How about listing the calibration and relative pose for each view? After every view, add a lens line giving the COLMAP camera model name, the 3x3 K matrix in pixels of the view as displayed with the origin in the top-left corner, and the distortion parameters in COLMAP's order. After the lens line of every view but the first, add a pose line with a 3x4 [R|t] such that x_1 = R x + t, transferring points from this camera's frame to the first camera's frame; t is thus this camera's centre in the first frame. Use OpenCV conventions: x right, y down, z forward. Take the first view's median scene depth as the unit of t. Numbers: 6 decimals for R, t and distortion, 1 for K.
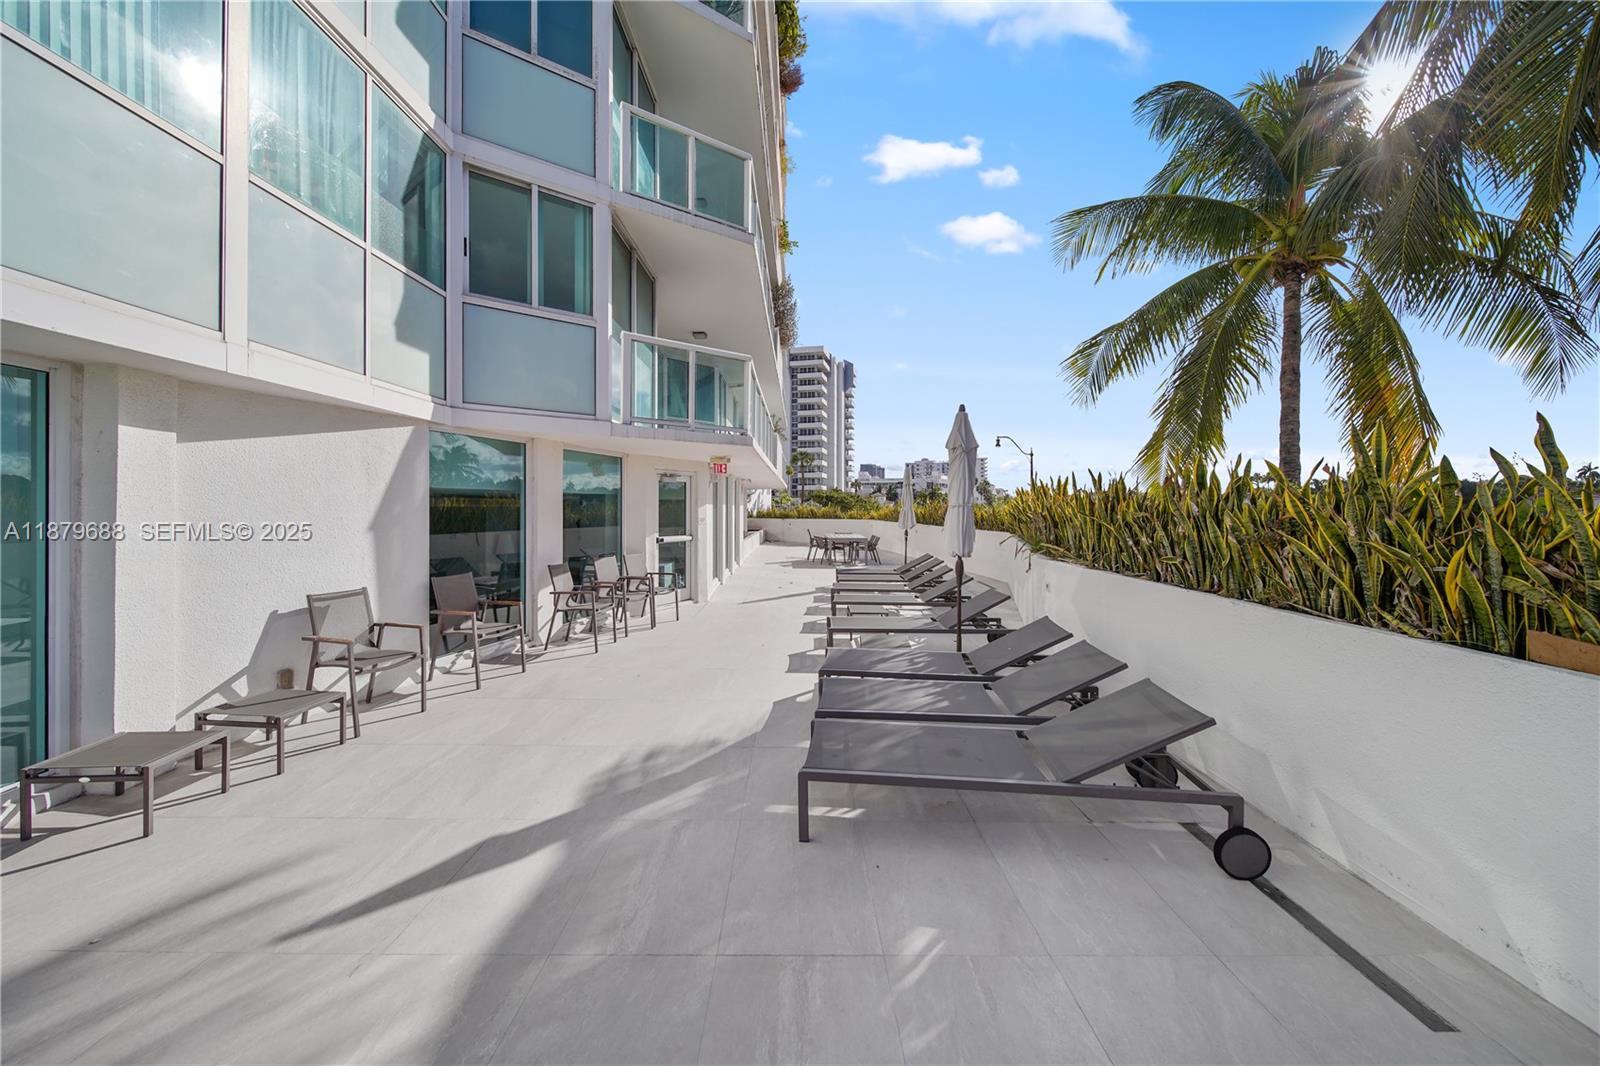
lens RADIAL K [[570.7, 0, 792.4], [0, 570.7, 522.2], [0, 0, 1]] dist [-0.000606, -0.000113]
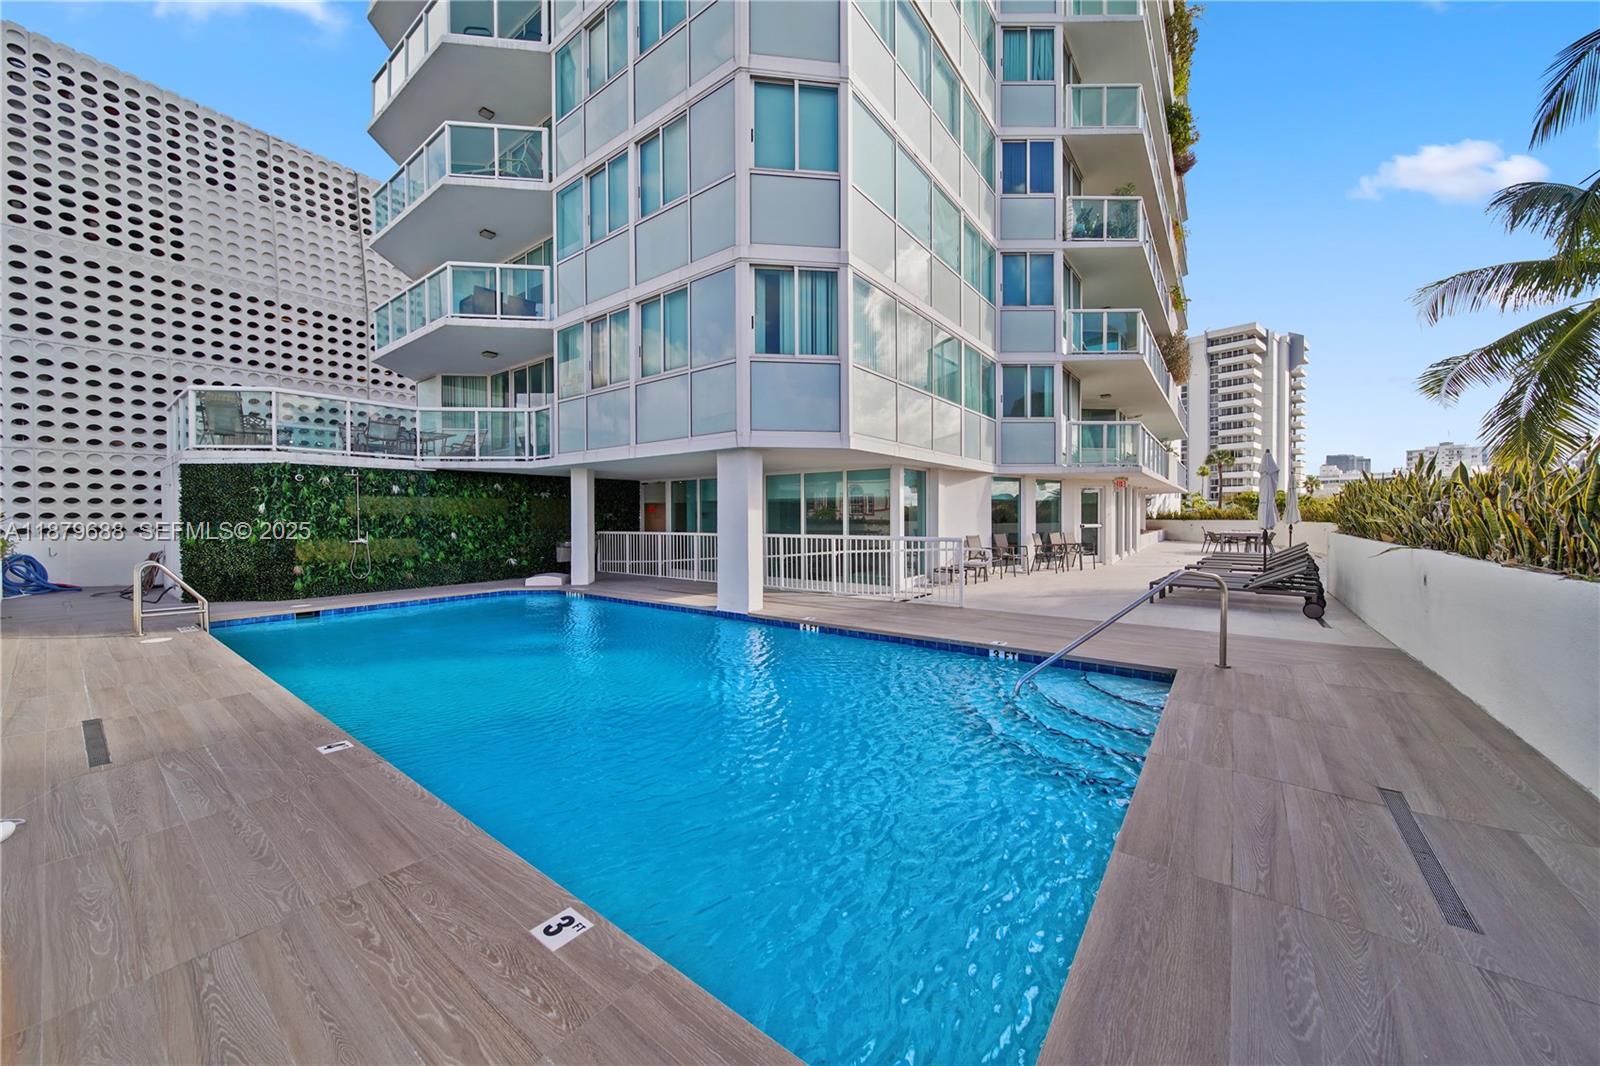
lens RADIAL K [[570.7, 0, 792.4], [0, 570.7, 522.2], [0, 0, 1]] dist [-0.000606, -0.000113]
pose [[0.800453, -0.001250, -0.599394, 0.020202], [-0.007355, 0.999902, -0.011908, 0.009322], [0.599351, 0.013940, 0.800365, -0.180747]]
